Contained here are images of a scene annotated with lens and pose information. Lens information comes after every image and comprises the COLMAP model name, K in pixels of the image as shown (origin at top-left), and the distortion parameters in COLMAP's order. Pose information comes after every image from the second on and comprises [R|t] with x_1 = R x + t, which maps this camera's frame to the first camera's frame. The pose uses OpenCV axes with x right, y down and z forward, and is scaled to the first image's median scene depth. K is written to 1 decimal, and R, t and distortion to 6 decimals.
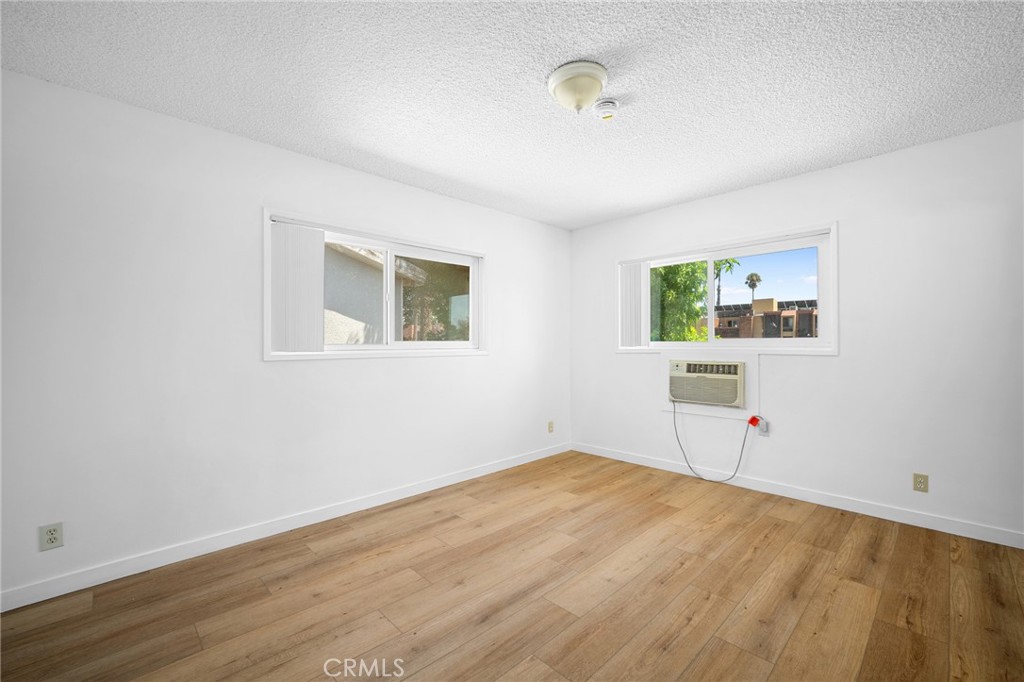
lens RADIAL K [[430.8, 0, 519.5], [0, 430.8, 342.6], [0, 0, 1]] dist [-0.001070, 0.000022]
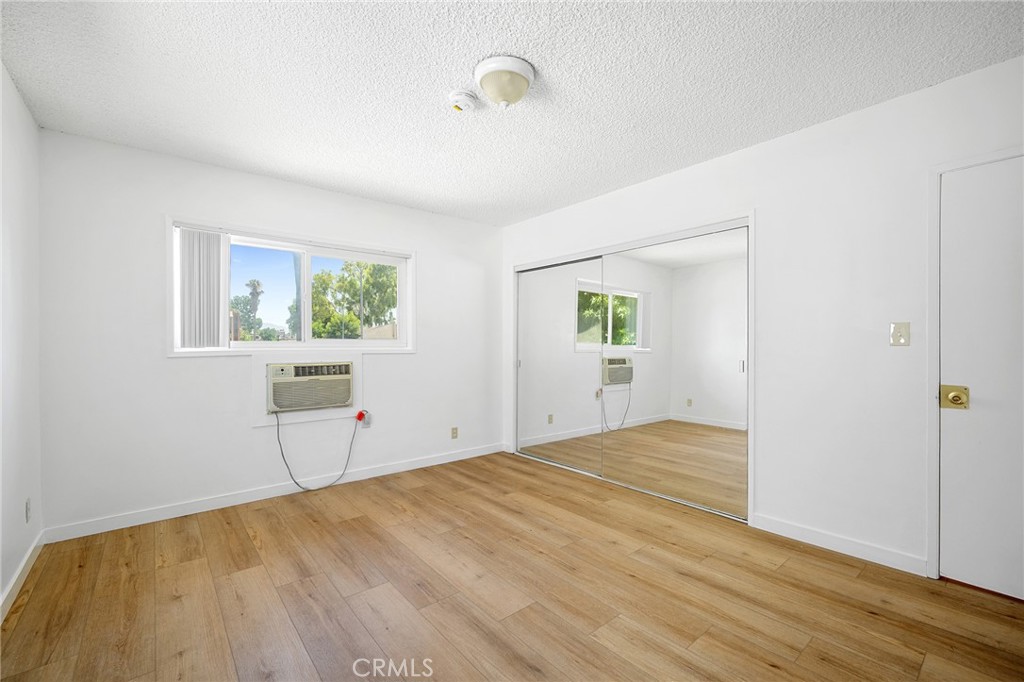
lens RADIAL K [[430.8, 0, 519.5], [0, 430.8, 342.6], [0, 0, 1]] dist [-0.001070, 0.000022]
pose [[0.073738, 0.007067, 0.997253, -0.525711], [-0.001951, 0.999974, -0.006942, 0.005918], [-0.997276, -0.001433, 0.073750, 0.549294]]
